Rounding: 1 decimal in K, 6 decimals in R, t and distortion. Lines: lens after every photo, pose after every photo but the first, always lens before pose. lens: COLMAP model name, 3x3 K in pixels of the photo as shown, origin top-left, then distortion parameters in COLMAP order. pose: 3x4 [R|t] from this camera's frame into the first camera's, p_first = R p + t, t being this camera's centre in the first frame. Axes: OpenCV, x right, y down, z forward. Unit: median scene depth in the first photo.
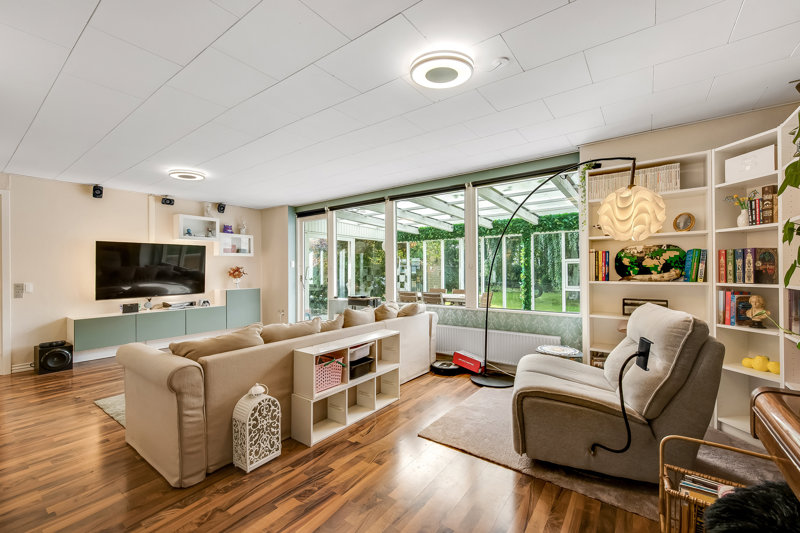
lens RADIAL K [[337.4, 0, 404.6], [0, 337.4, 270.5], [0, 0, 1]] dist [-0.001238, 0.000202]
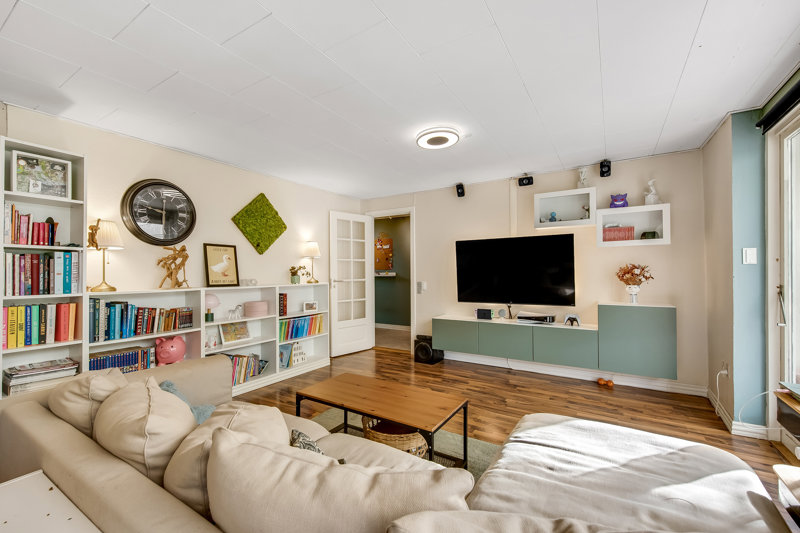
lens RADIAL K [[337.4, 0, 397.9], [0, 337.4, 270.2], [0, 0, 1]] dist [-0.001238, 0.000202]
pose [[0.055193, 0.002620, -0.998472, 0.044098], [0.001802, 0.999995, 0.002723, -0.004726], [0.998474, -0.001949, 0.055188, 0.621760]]
